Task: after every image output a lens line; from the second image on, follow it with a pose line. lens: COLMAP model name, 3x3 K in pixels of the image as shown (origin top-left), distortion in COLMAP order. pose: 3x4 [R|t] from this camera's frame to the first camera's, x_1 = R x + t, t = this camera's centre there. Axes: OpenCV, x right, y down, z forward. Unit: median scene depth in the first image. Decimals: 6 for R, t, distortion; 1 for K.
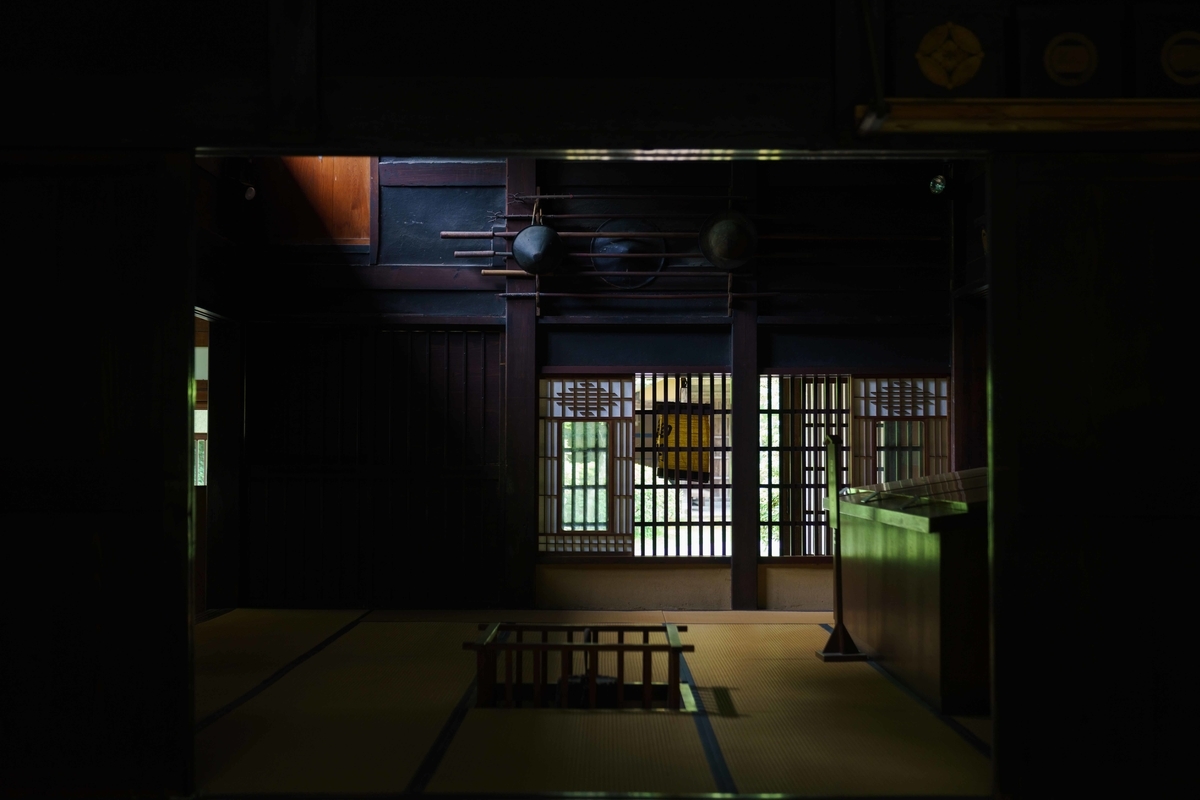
lens RADIAL K [[1835.4, 0, 605.7], [0, 1835.4, 384.5], [0, 0, 1]] dist [-0.009005, 0.000000]
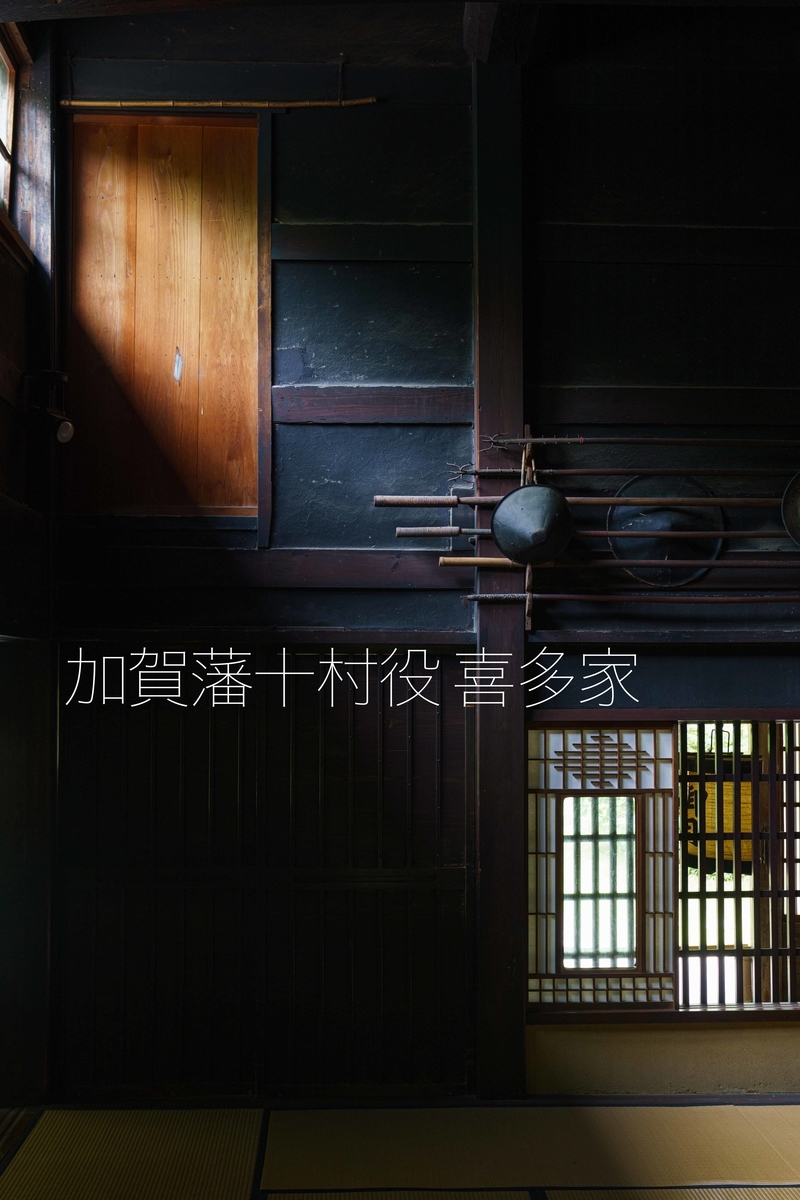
lens RADIAL K [[1273.8, 0, 367.9], [0, 1273.8, 637.1], [0, 0, 1]] dist [0.015079, 0.000000]
pose [[0.999418, -0.001069, 0.034105, -0.105985], [0.000548, 0.999883, 0.015290, -0.041557], [-0.034117, -0.015263, 0.999301, 0.562939]]
